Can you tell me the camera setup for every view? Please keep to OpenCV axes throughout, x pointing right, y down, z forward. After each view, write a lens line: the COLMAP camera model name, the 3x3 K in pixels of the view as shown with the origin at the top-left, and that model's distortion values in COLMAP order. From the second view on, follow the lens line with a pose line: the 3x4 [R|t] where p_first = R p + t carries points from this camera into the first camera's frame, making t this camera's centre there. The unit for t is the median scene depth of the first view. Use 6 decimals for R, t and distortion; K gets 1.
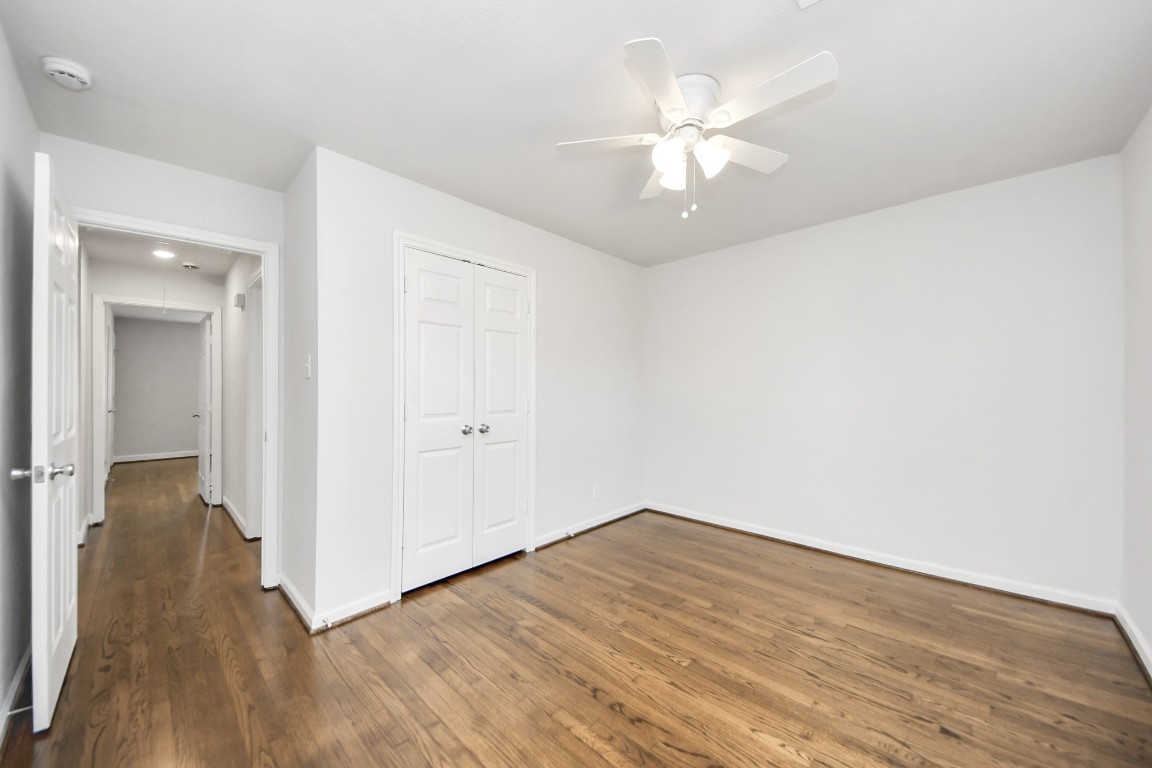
lens RADIAL K [[416.3, 0, 581.5], [0, 416.3, 385.7], [0, 0, 1]] dist [0.025006, -0.014675]
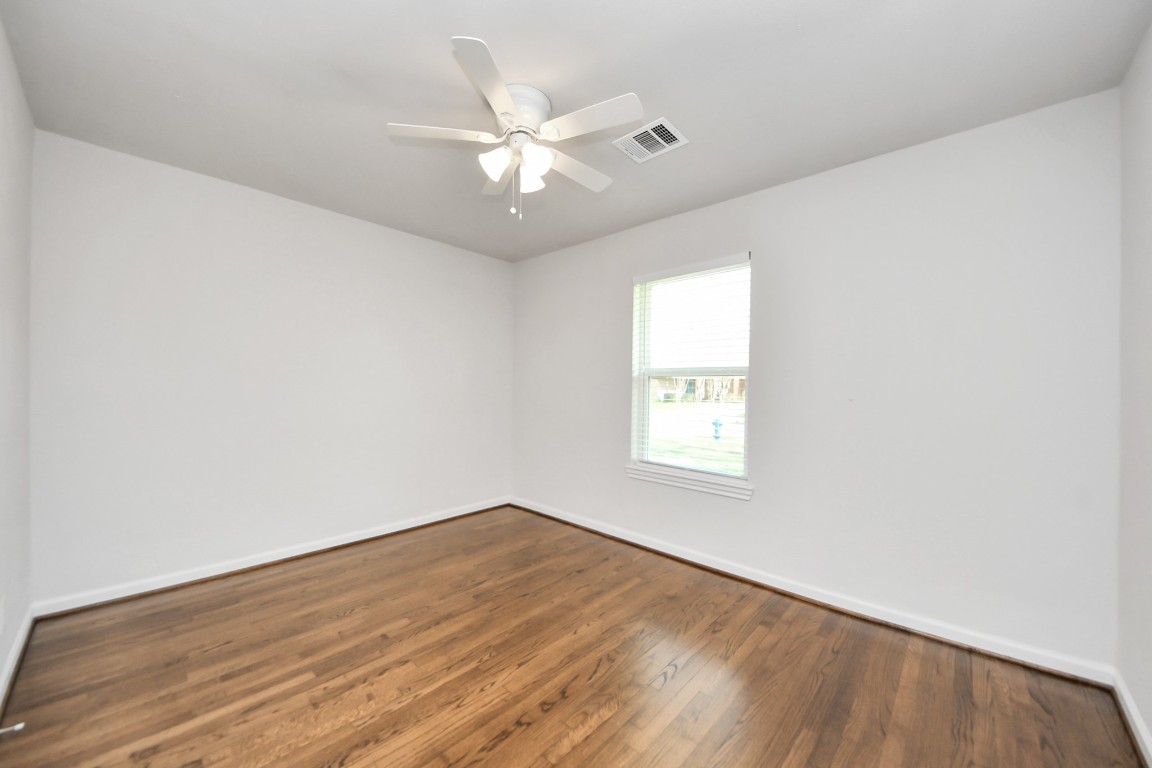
lens RADIAL K [[439.2, 0, 569.8], [0, 439.2, 369.5], [0, 0, 1]] dist [0.001087, -0.007948]
pose [[-0.001706, 0.037571, 0.999293, -0.716643], [-0.009097, 0.999252, -0.037585, 0.021387], [-0.999957, -0.009155, -0.001363, 0.719541]]
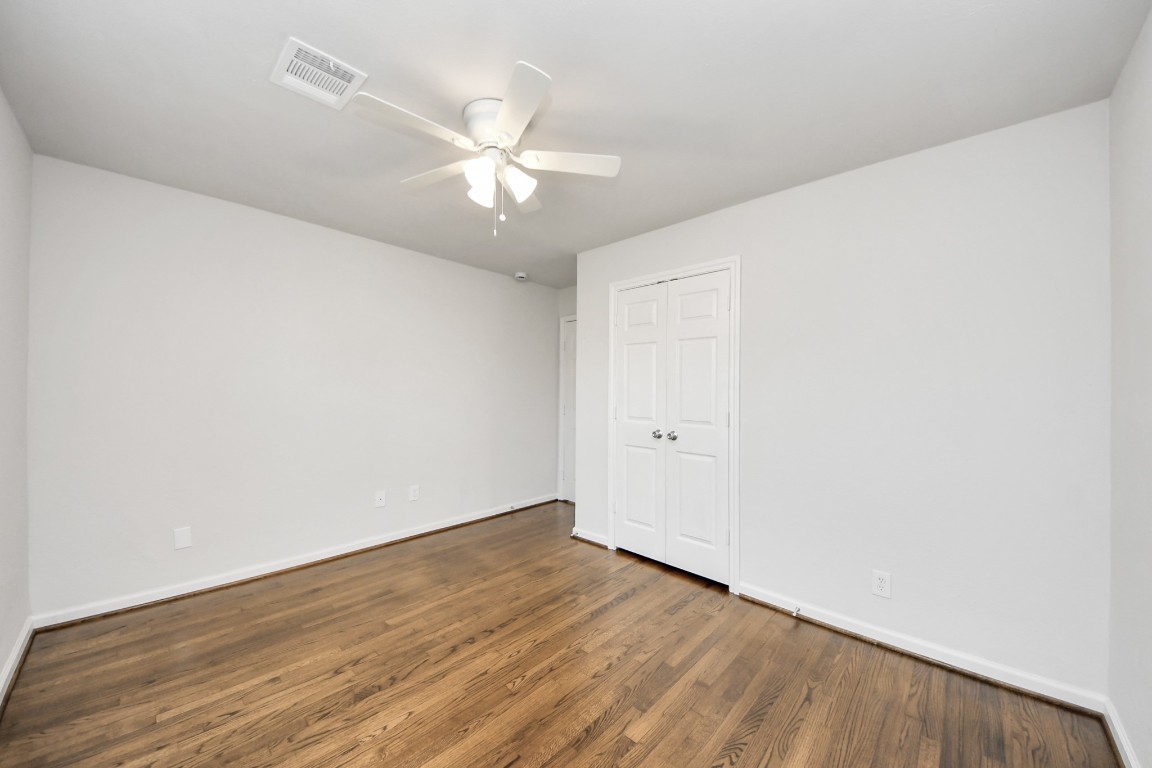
lens RADIAL K [[416.3, 0, 581.5], [0, 416.3, 385.7], [0, 0, 1]] dist [0.025006, -0.014675]
pose [[0.018377, 0.002940, -0.999827, 1.057600], [-0.010565, 0.999940, 0.002746, -0.031032], [0.999775, 0.010513, 0.018407, 0.991535]]
